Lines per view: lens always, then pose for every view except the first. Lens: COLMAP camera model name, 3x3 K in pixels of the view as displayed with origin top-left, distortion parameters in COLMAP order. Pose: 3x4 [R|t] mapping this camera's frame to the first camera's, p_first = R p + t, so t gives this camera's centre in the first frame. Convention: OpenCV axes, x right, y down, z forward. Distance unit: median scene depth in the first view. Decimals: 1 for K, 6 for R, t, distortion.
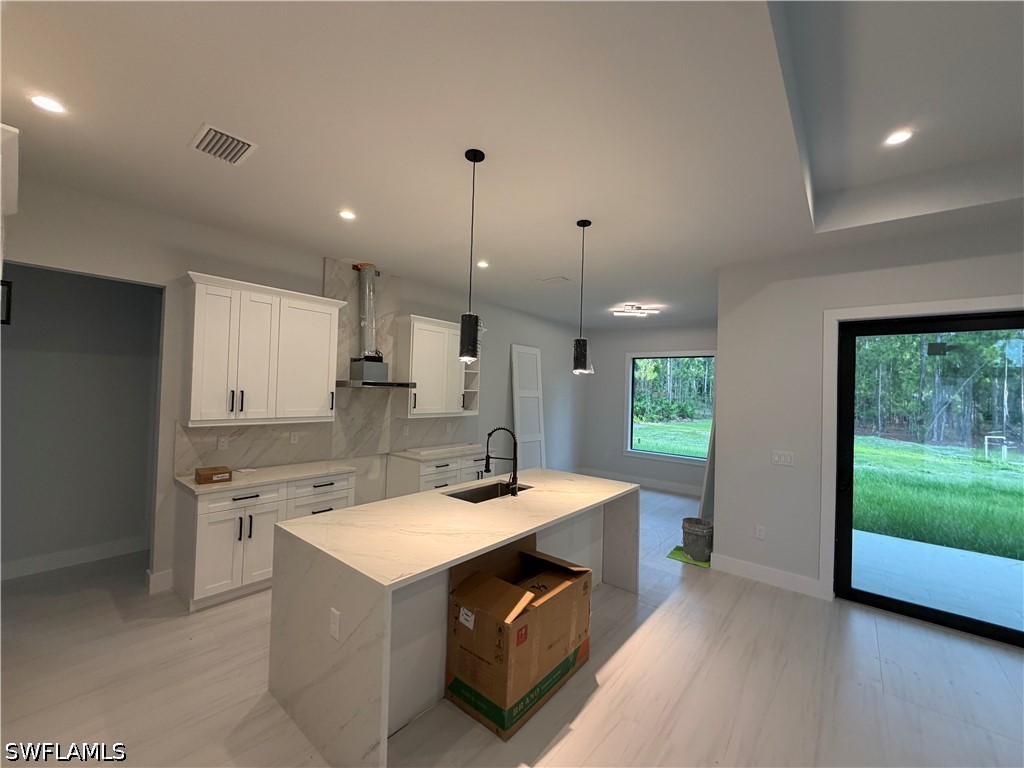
lens RADIAL K [[410.9, 0, 508.0], [0, 410.9, 382.5], [0, 0, 1]] dist [0.003609, -0.000056]
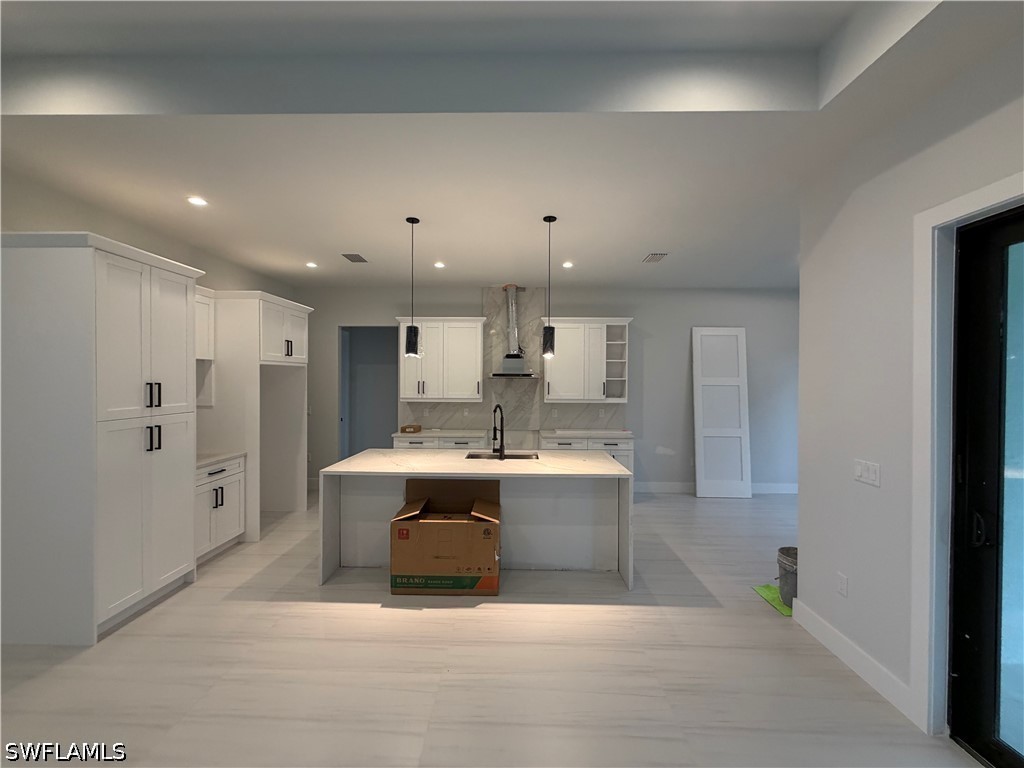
lens RADIAL K [[410.9, 0, 511.6], [0, 410.9, 381.5], [0, 0, 1]] dist [0.003609, -0.000056]
pose [[0.627447, -0.021931, -0.778350, 0.847359], [0.027279, 0.999609, -0.006175, 0.038265], [0.778181, -0.017358, 0.627800, 0.206137]]
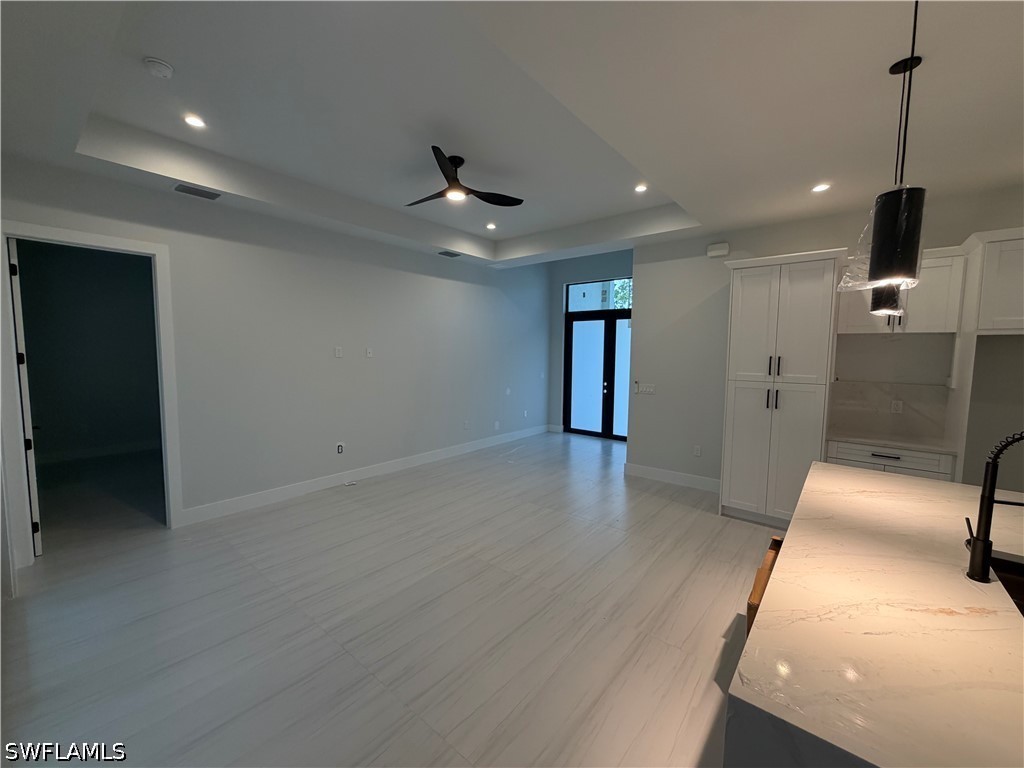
lens RADIAL K [[410.9, 0, 510.3], [0, 410.9, 384.9], [0, 0, 1]] dist [0.003609, -0.000056]
pose [[-0.999147, -0.041225, -0.002460, 0.449231], [-0.041298, 0.996926, 0.066577, 0.046908], [-0.000292, 0.066622, -0.997778, 1.208342]]
